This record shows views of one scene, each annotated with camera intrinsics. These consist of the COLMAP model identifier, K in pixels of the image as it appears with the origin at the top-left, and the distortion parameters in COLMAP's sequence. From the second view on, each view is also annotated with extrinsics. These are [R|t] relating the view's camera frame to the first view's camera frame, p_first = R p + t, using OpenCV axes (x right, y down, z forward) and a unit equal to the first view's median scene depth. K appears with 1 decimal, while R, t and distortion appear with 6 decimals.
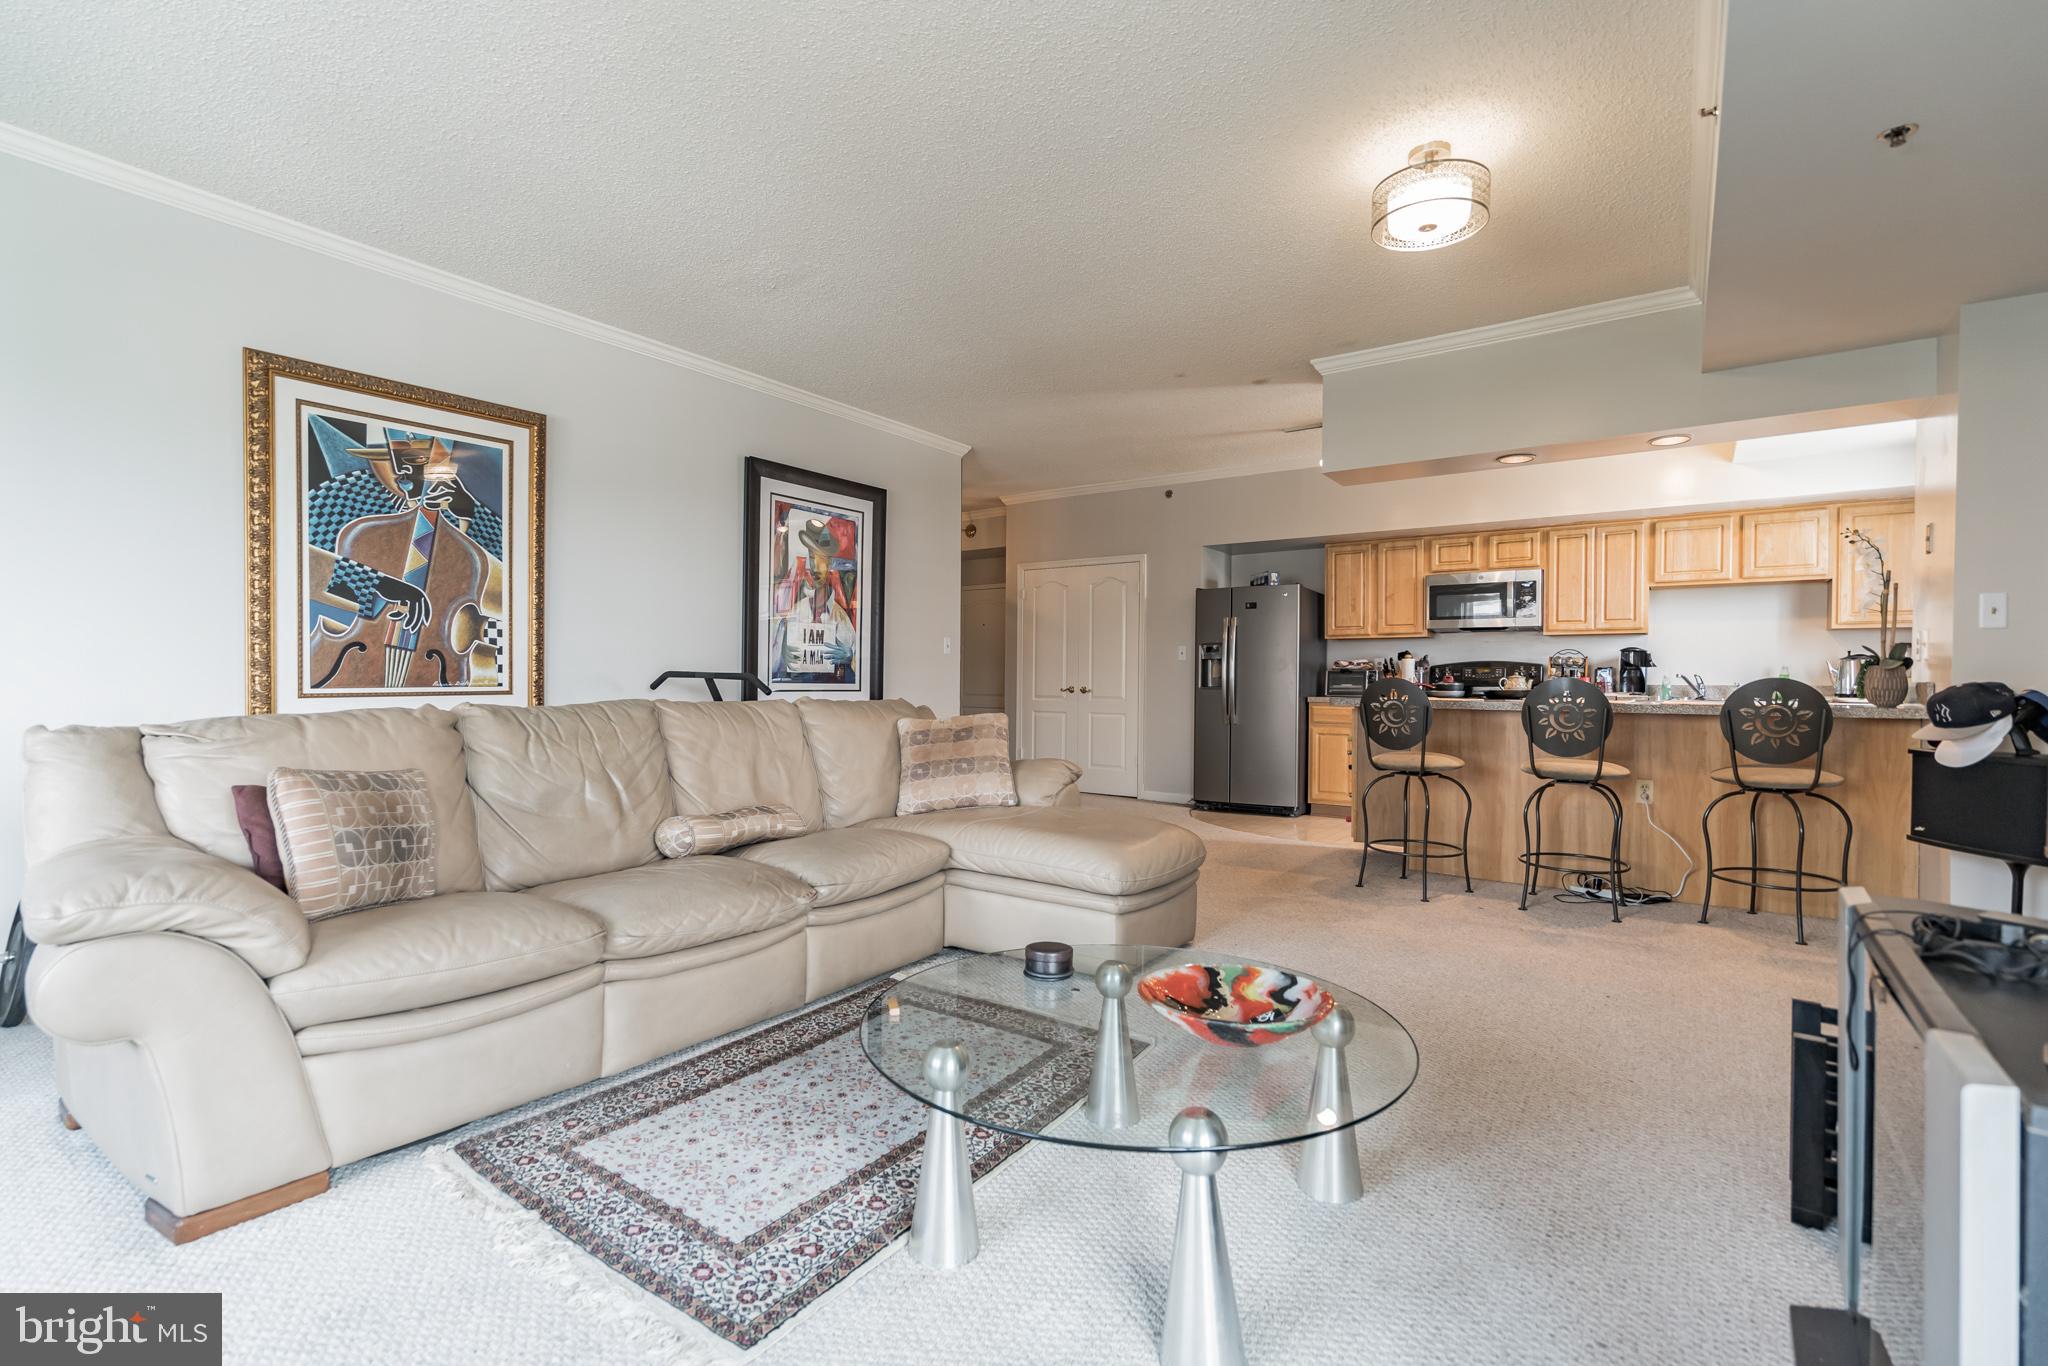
lens RADIAL K [[920.0, 0, 1030.8], [0, 920.0, 683.4], [0, 0, 1]] dist [-0.003383, -0.000721]
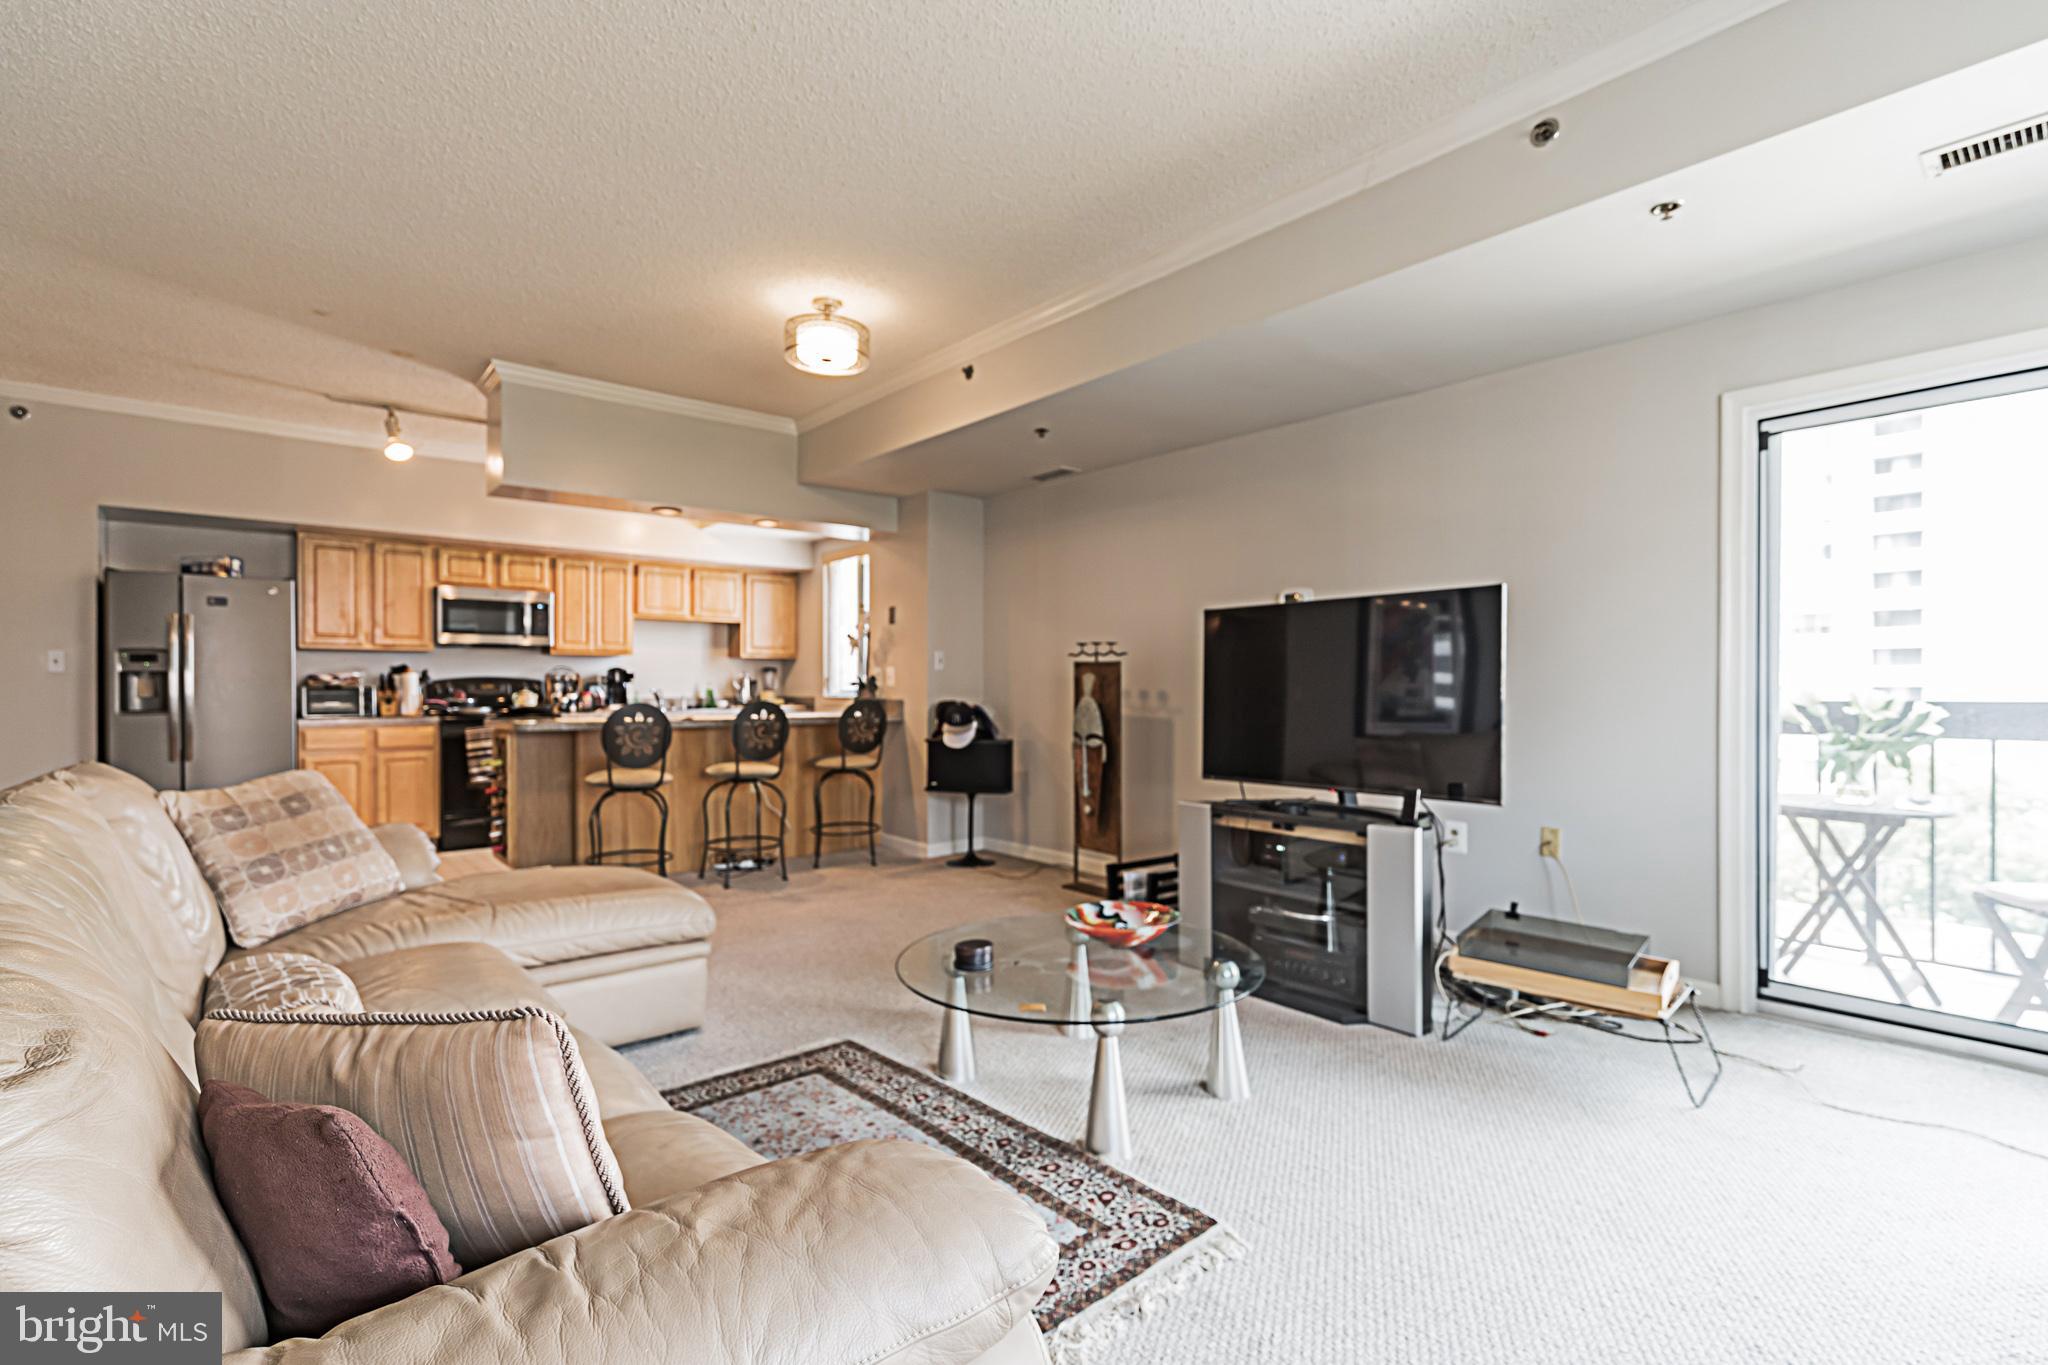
lens RADIAL K [[920.0, 0, 1030.8], [0, 920.0, 682.9], [0, 0, 1]] dist [-0.003383, -0.000721]
pose [[0.238931, -0.006669, 0.971014, -0.376655], [0.001484, 0.999978, 0.006503, -0.025523], [-0.971035, -0.000113, 0.238936, 0.201741]]
